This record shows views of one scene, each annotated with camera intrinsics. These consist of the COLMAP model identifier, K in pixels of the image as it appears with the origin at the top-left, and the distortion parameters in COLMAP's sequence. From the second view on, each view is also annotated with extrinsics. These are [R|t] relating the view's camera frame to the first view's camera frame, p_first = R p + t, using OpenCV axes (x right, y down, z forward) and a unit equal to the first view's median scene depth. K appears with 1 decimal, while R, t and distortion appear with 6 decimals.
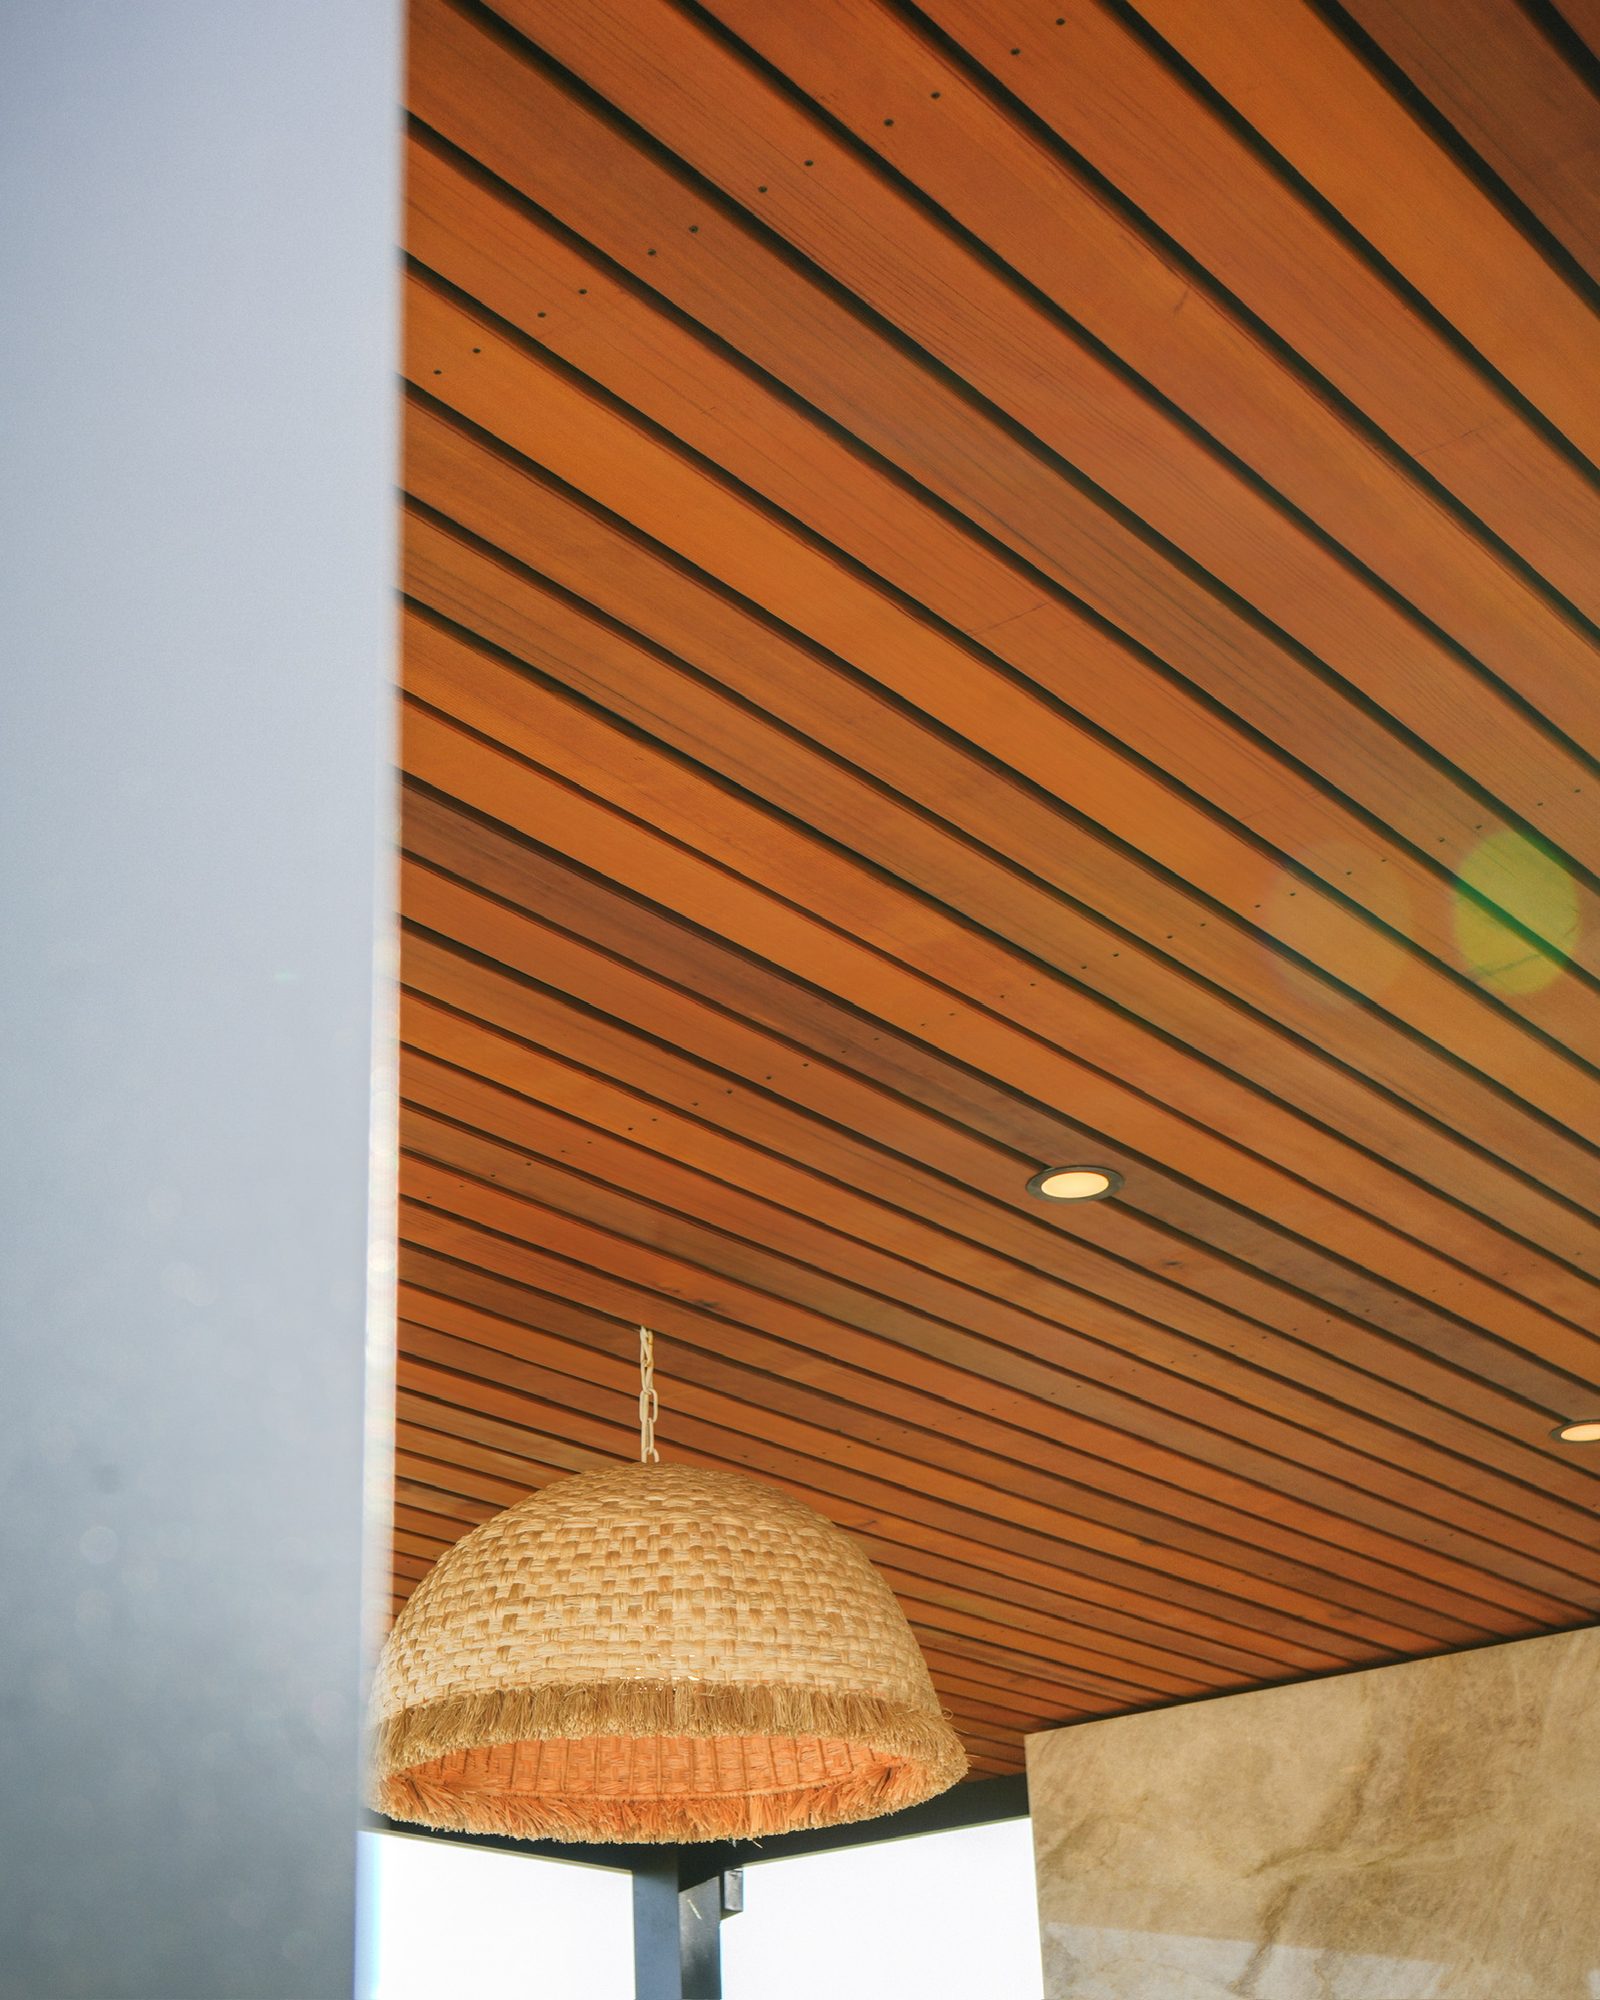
lens RADIAL K [[3020.3, 0, 836.6], [0, 3020.3, 954.4], [0, 0, 1]] dist [0.025970, 0.000000]
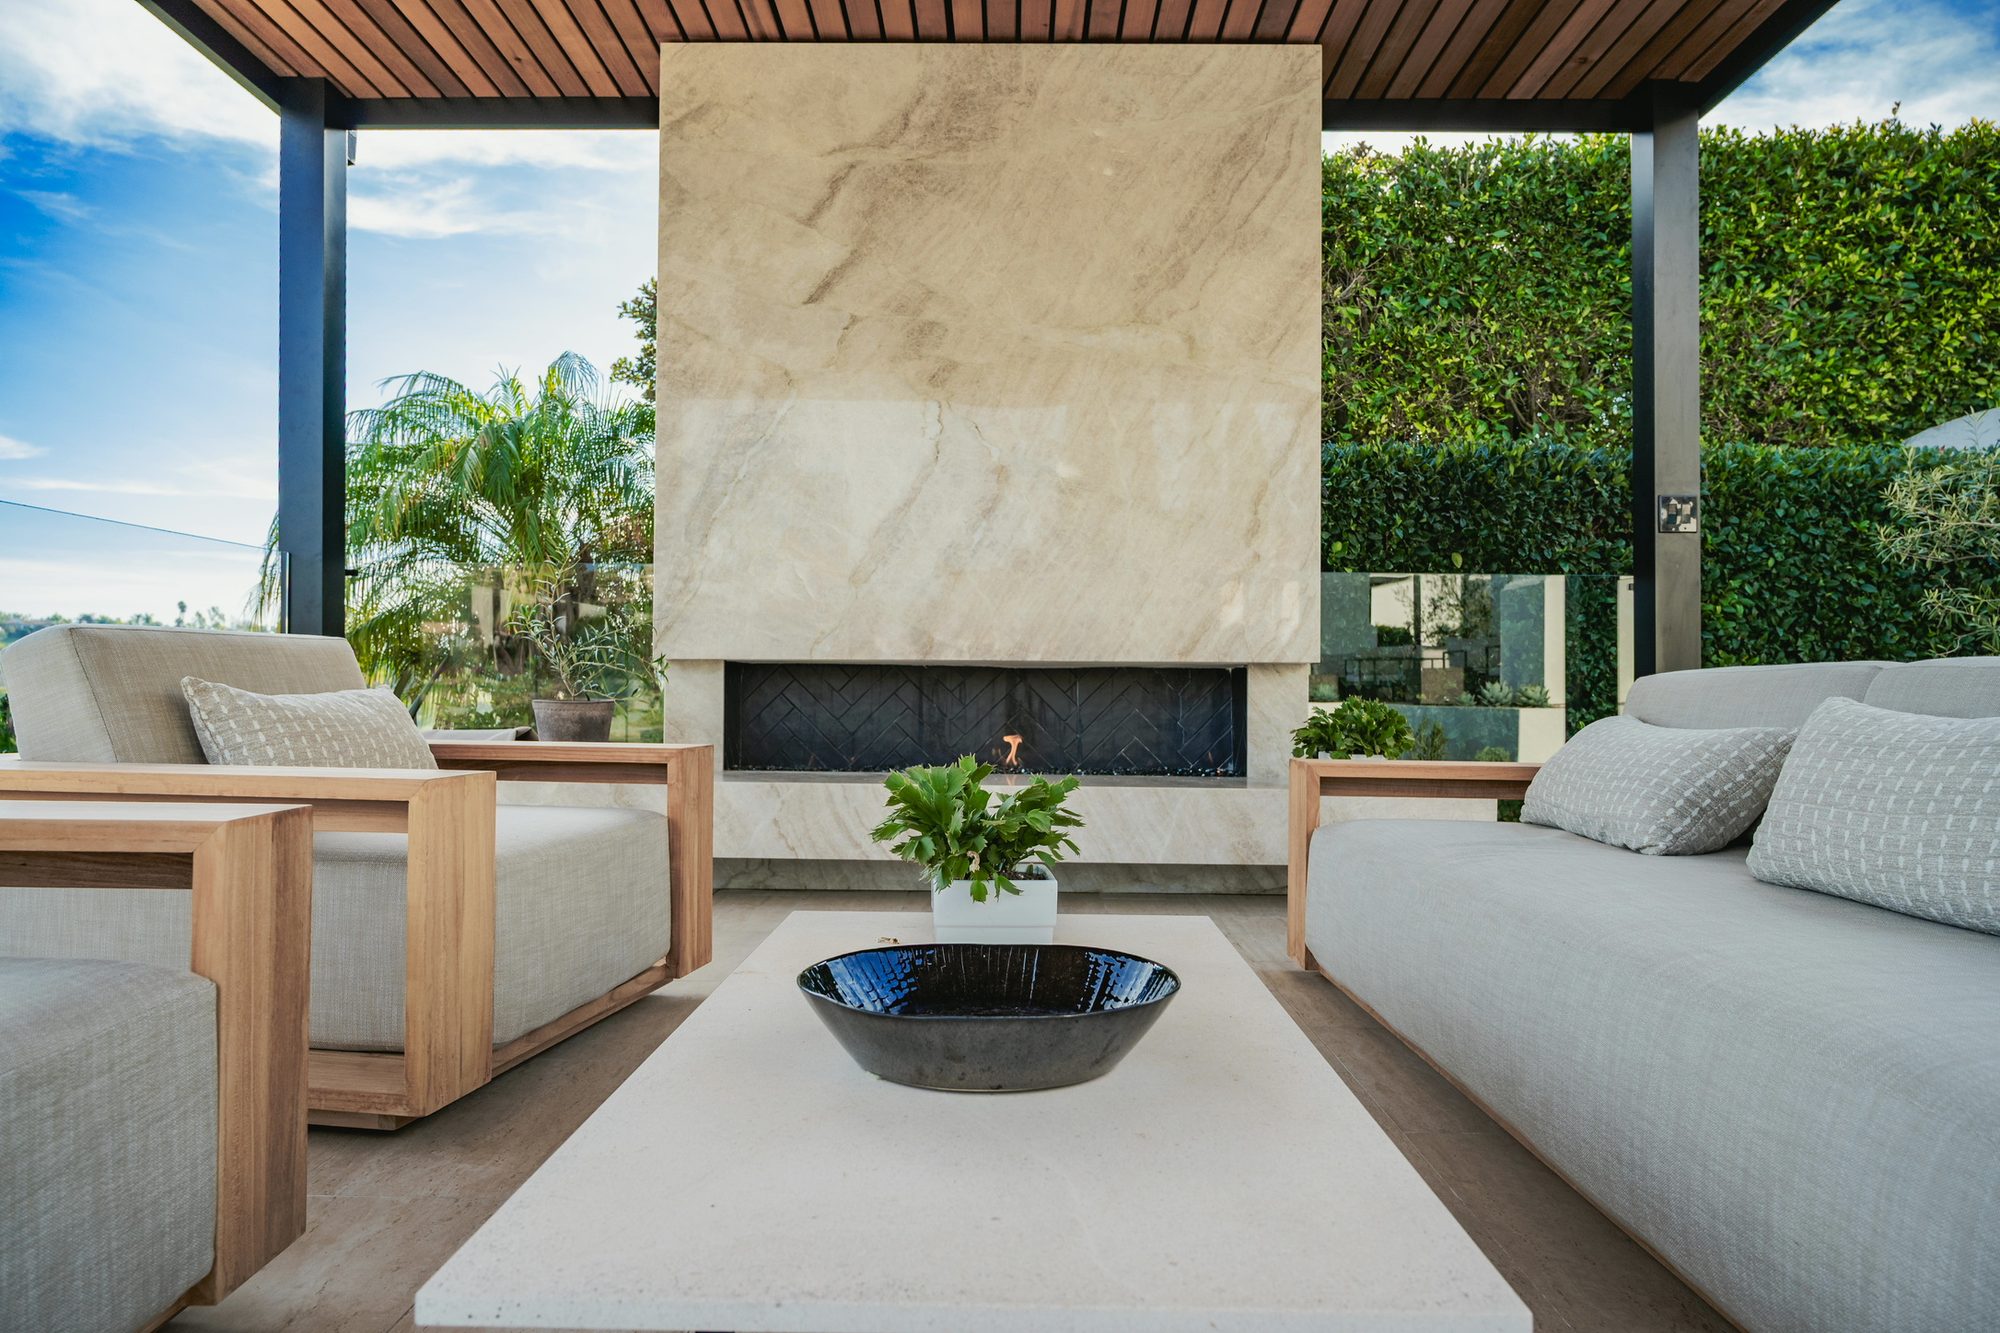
lens RADIAL K [[1306.4, 0, 988.7], [0, 1306.4, 658.0], [0, 0, 1]] dist [-0.006494, 0.002897]
pose [[0.793349, 0.058762, 0.605925, -0.199687], [-0.298684, 0.904868, 0.303319, 0.326341], [-0.530458, -0.421617, 0.735427, 0.368471]]
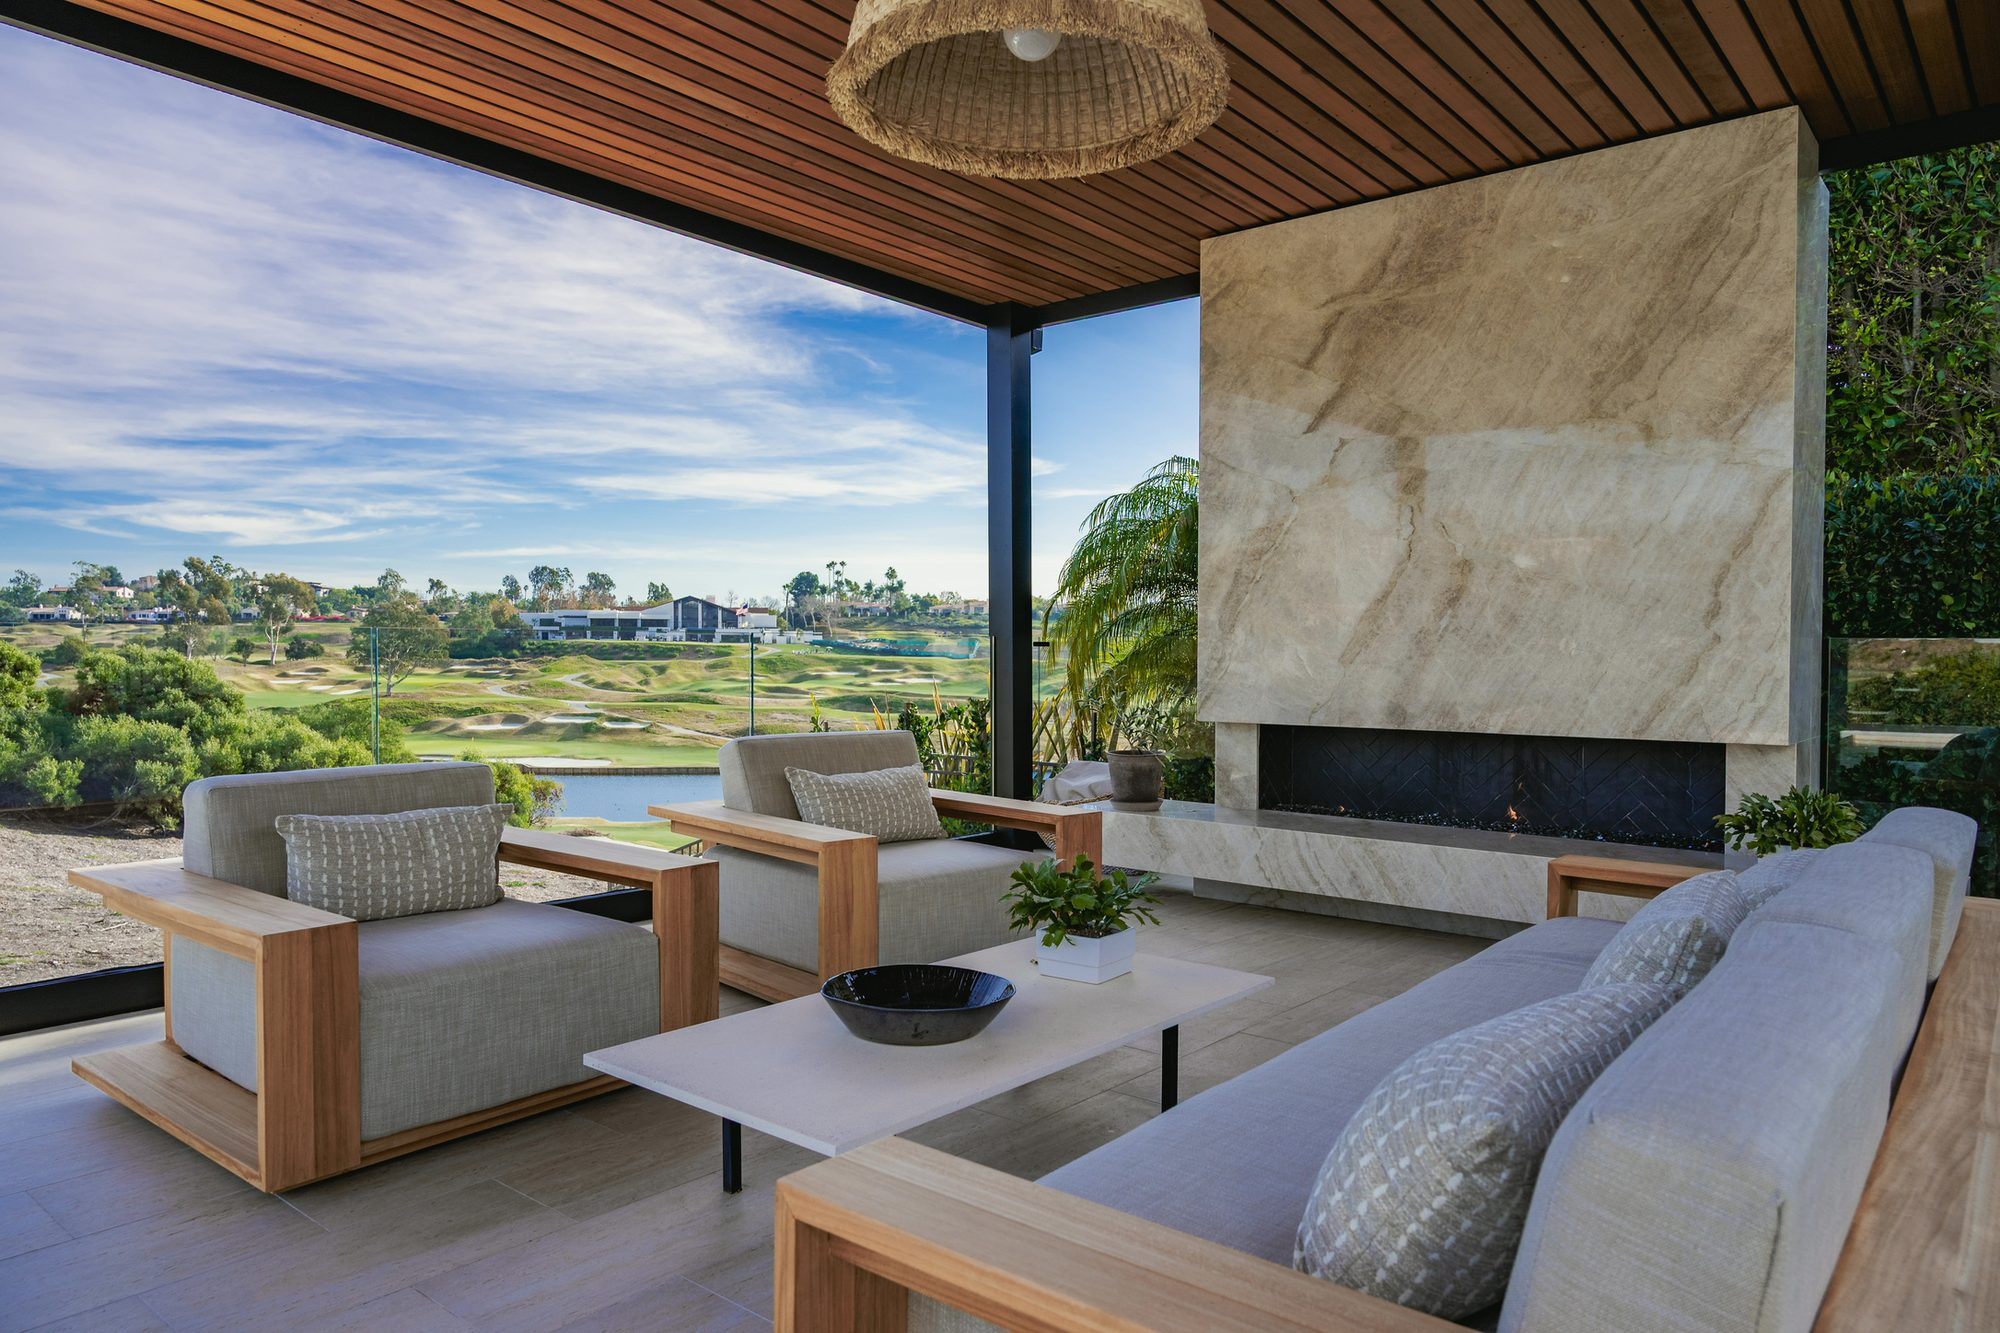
lens RADIAL K [[1306.4, 0, 1004.7], [0, 1306.4, 671.0], [0, 0, 1]] dist [-0.006494, 0.002897]
pose [[0.998512, 0.046395, -0.028654, -0.026366], [-0.028677, 0.893702, 0.447743, 0.155983], [0.046381, -0.446255, 0.893703, 0.172123]]
